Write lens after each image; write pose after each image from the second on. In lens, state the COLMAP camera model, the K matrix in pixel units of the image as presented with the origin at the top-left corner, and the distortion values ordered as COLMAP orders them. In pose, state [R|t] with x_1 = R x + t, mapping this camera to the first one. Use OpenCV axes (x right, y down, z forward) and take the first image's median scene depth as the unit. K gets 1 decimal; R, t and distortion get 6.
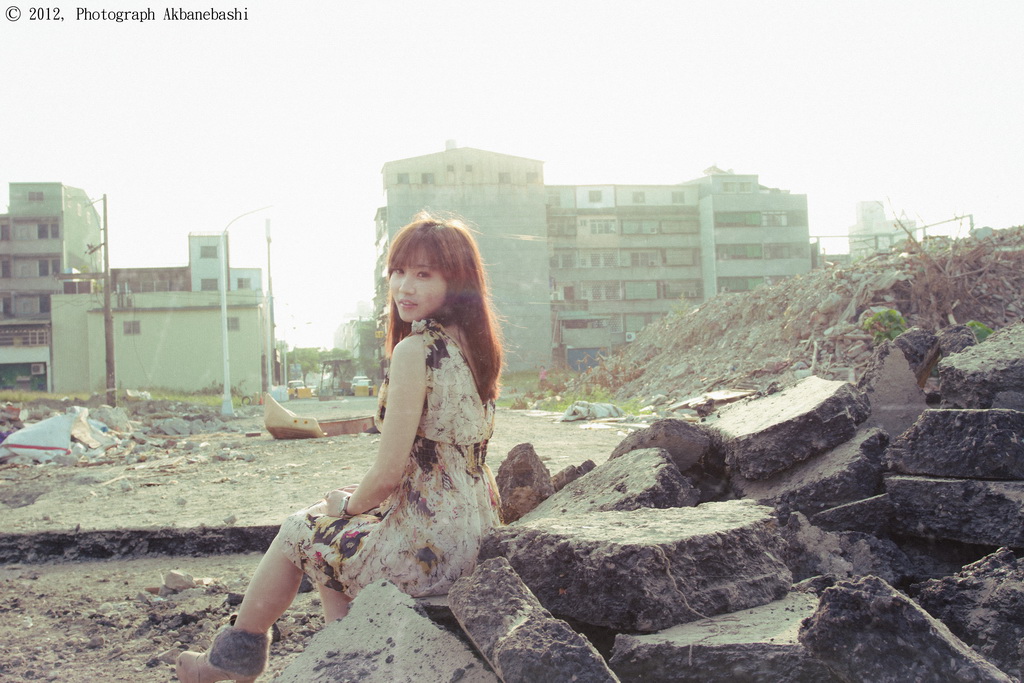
lens RADIAL K [[1167.8, 0, 516.2], [0, 1167.8, 345.2], [0, 0, 1]] dist [-0.052684, 0.000000]
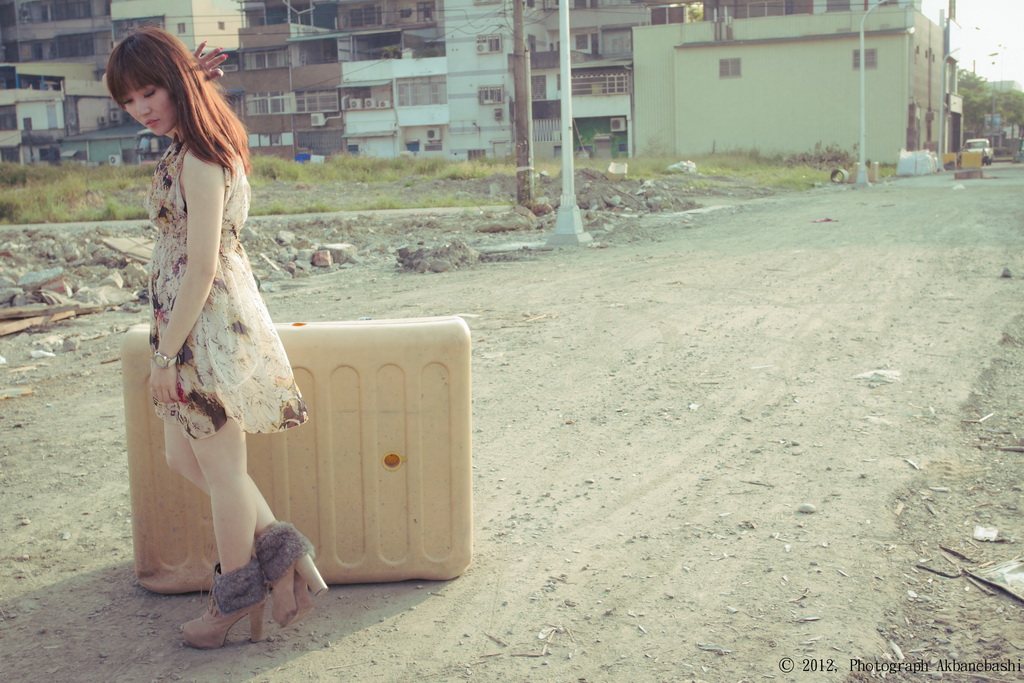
lens RADIAL K [[1270.3, 0, 513.8], [0, 1270.3, 339.0], [0, 0, 1]] dist [0.005552, 0.000000]
pose [[0.814380, 0.096181, -0.572306, 0.034060], [0.016504, 0.981933, 0.188508, -0.000353], [0.580097, -0.162962, 0.798080, 0.230411]]
